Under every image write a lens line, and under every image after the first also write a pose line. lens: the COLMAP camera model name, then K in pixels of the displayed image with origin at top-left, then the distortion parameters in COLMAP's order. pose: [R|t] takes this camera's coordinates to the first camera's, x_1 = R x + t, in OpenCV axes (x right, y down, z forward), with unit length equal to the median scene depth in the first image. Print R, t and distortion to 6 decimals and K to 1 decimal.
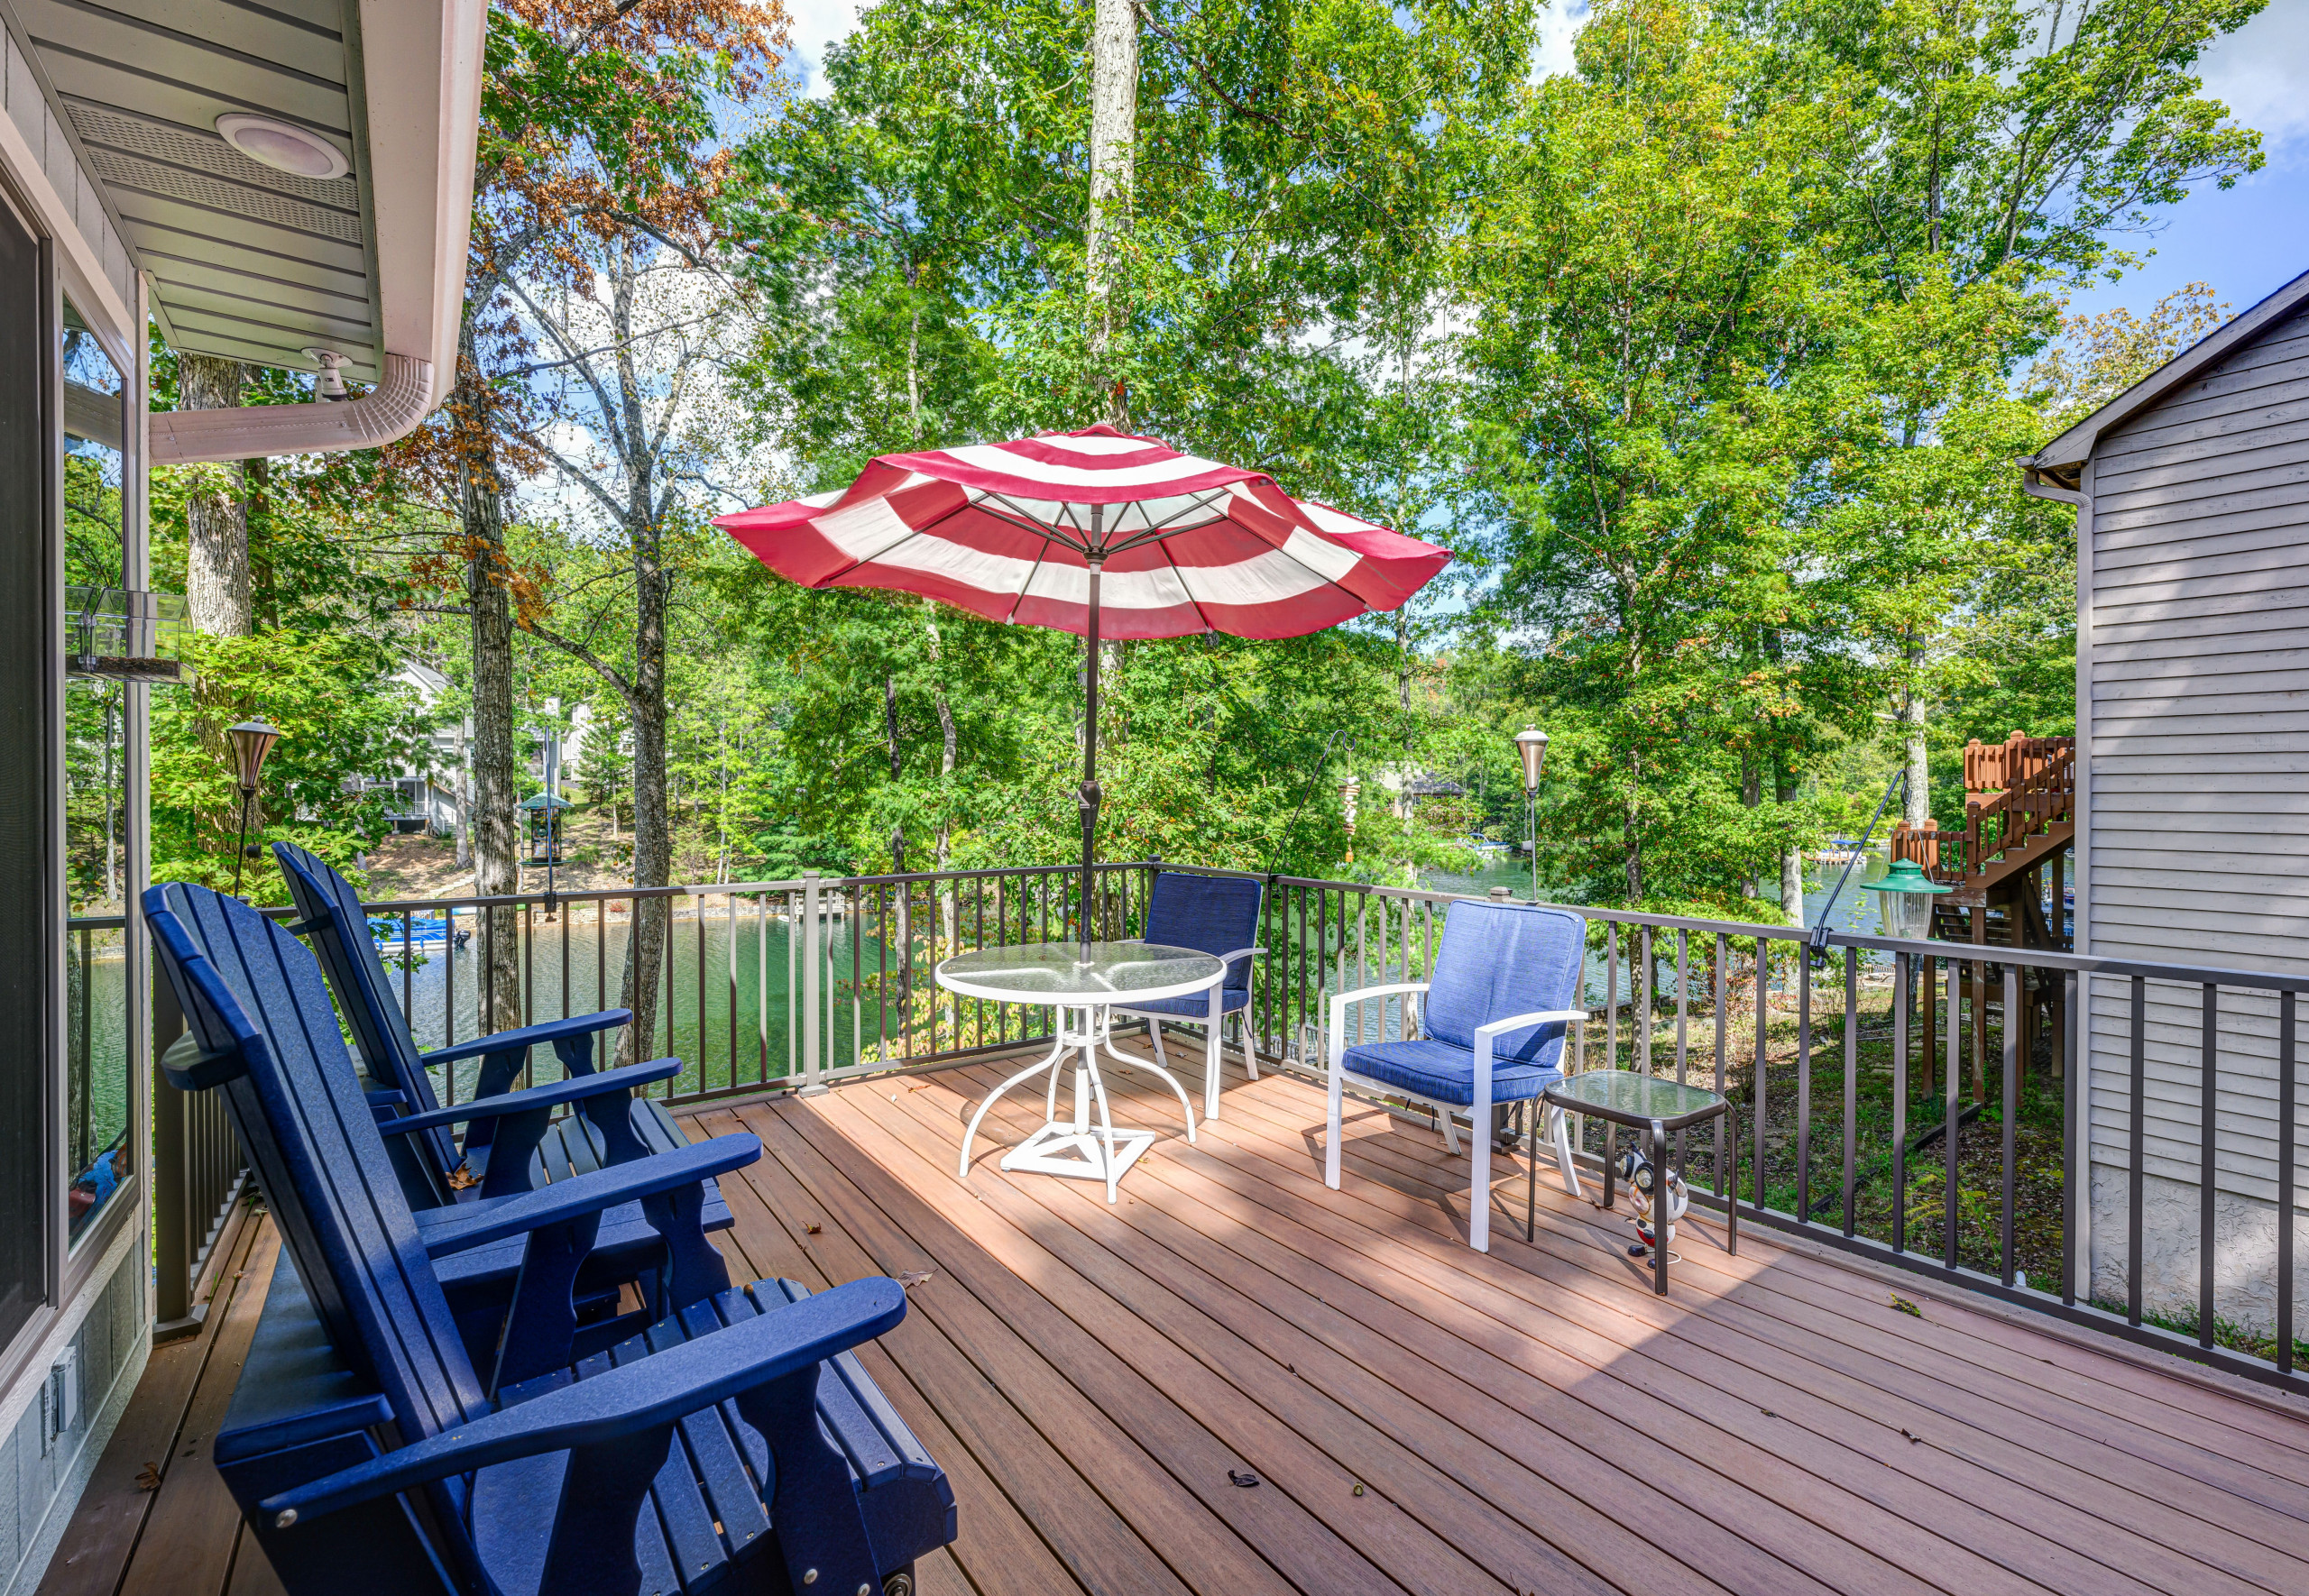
lens RADIAL K [[1043.0, 0, 1154.5], [0, 1043.0, 798.0], [0, 0, 1]] dist [-0.000479, -0.000366]
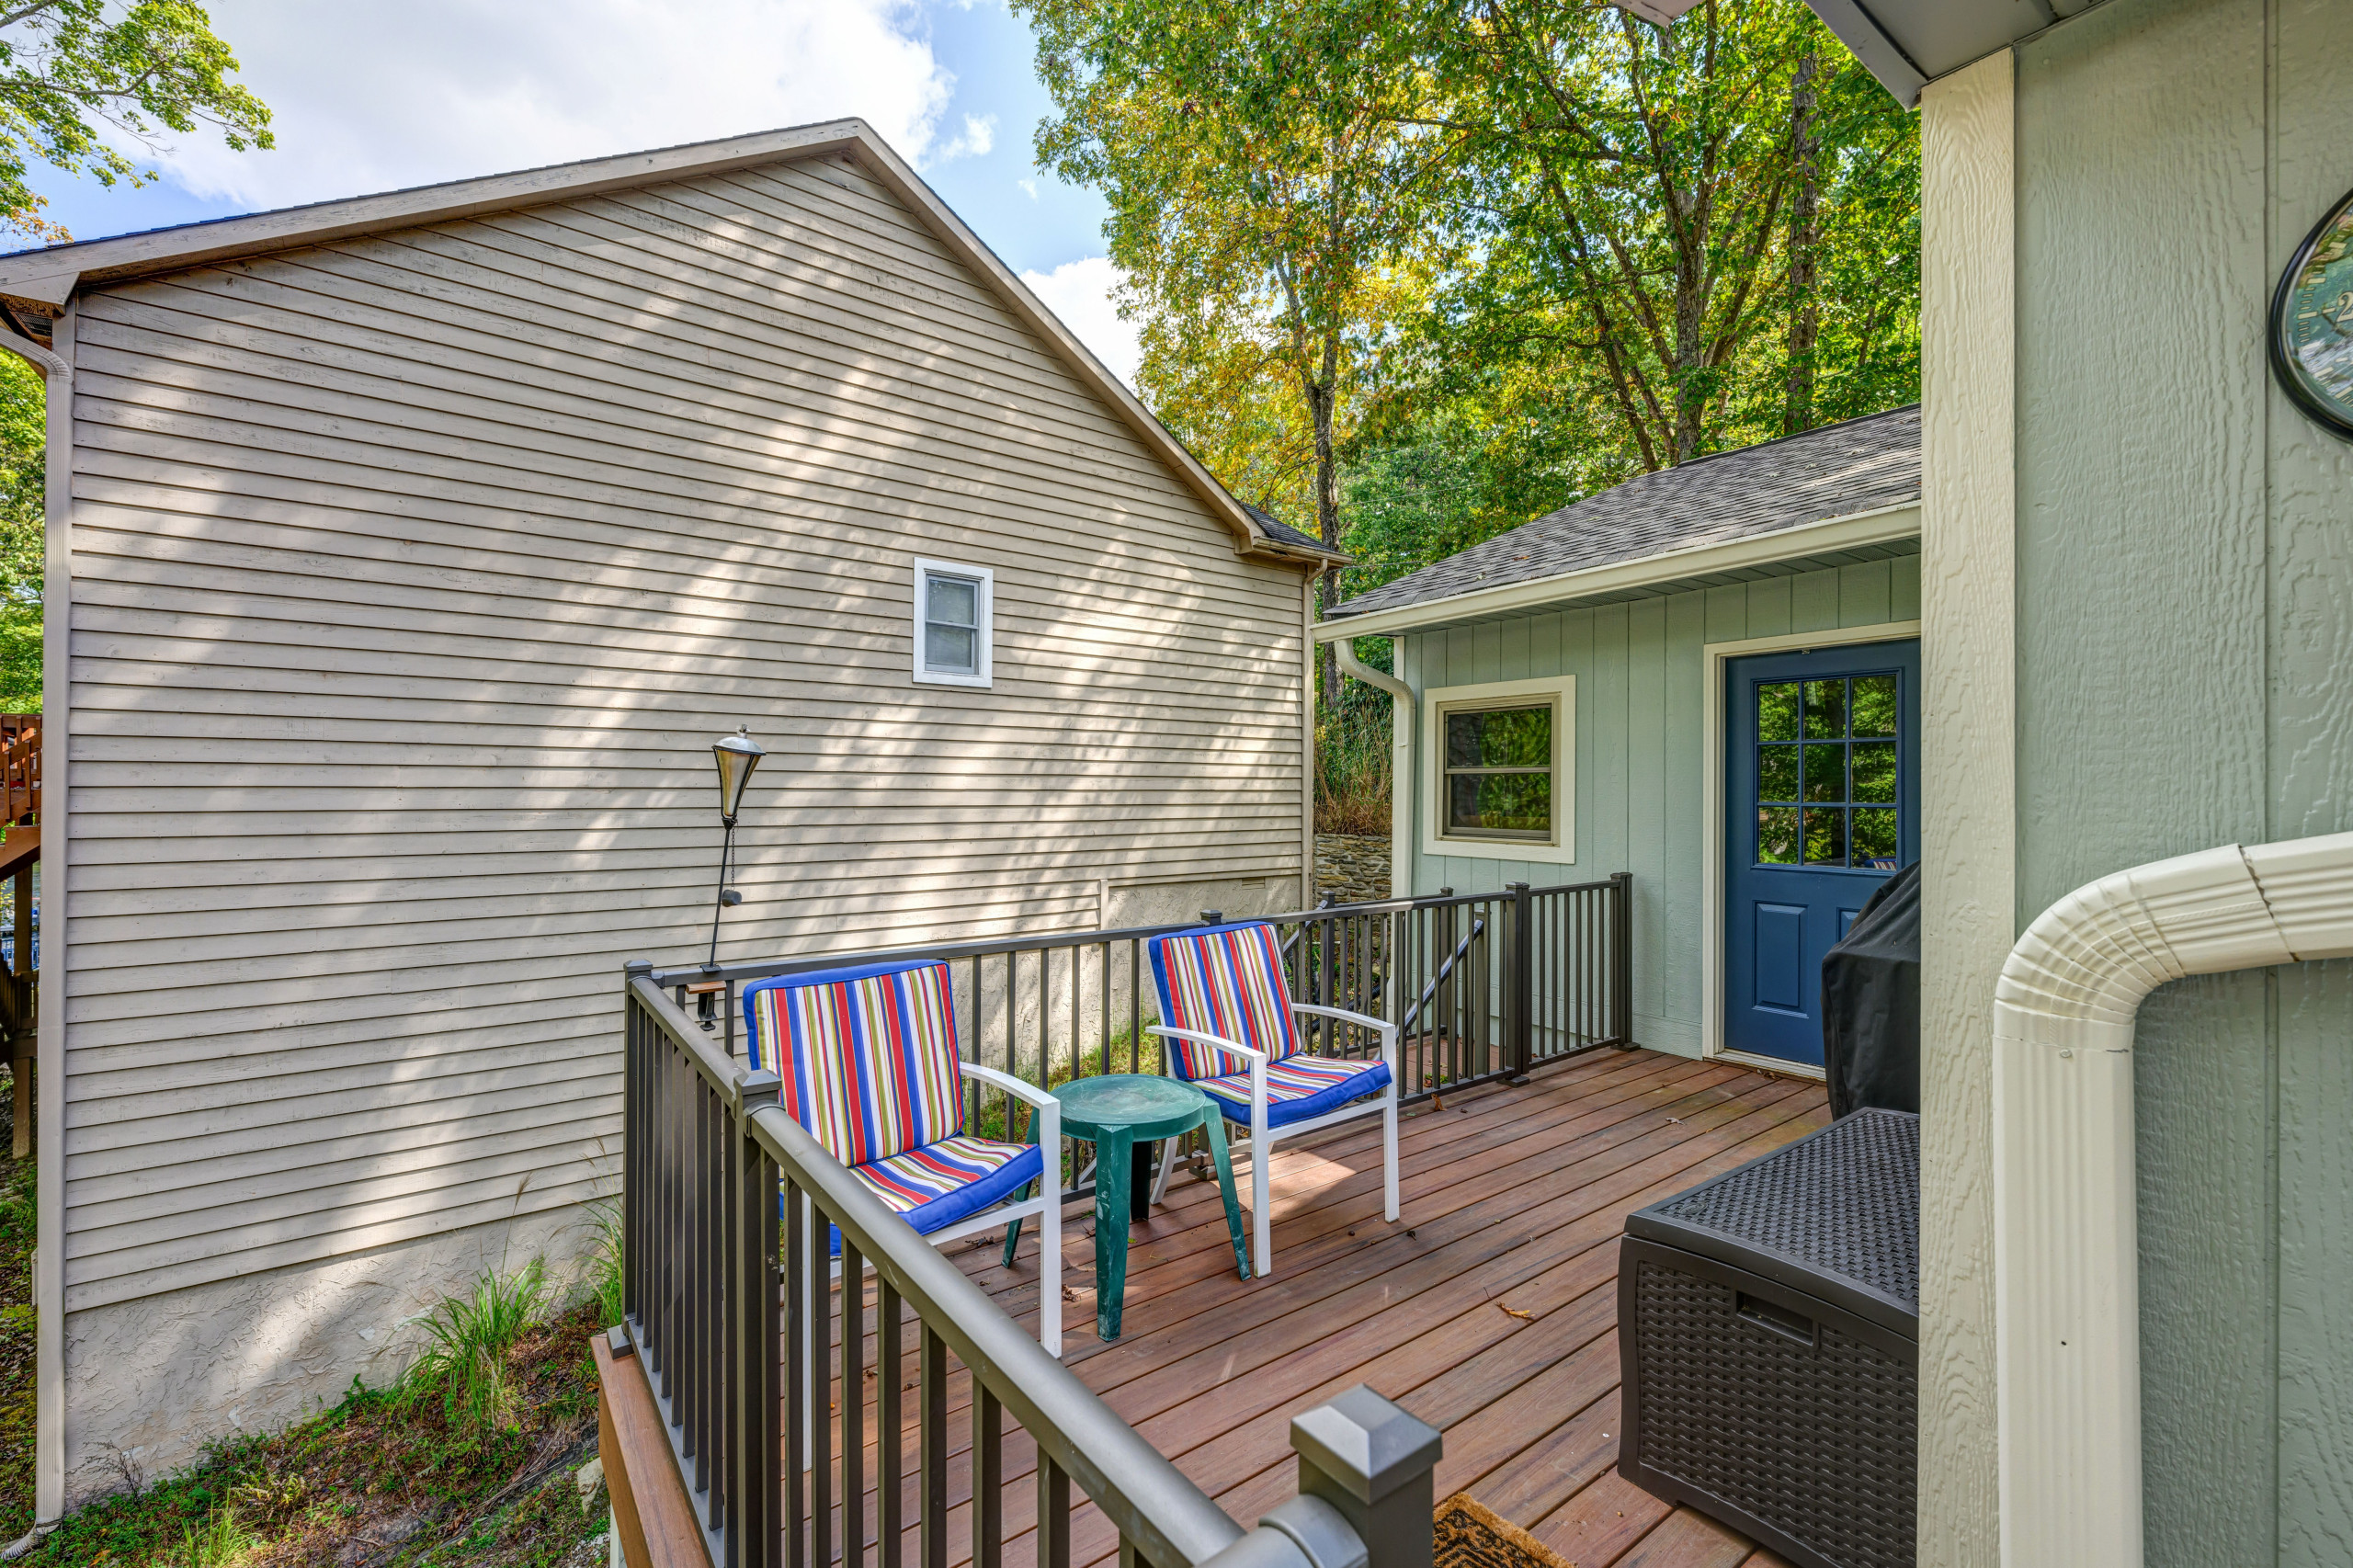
lens RADIAL K [[971.9, 0, 1176.5], [0, 971.9, 784.0], [0, 0, 1]] dist [0.001434, 0.000425]
pose [[-0.006901, 0.006715, 0.999954, 0.172280], [0.004366, 0.999968, -0.006685, 0.000479], [-0.999967, 0.004319, -0.006930, 0.187597]]
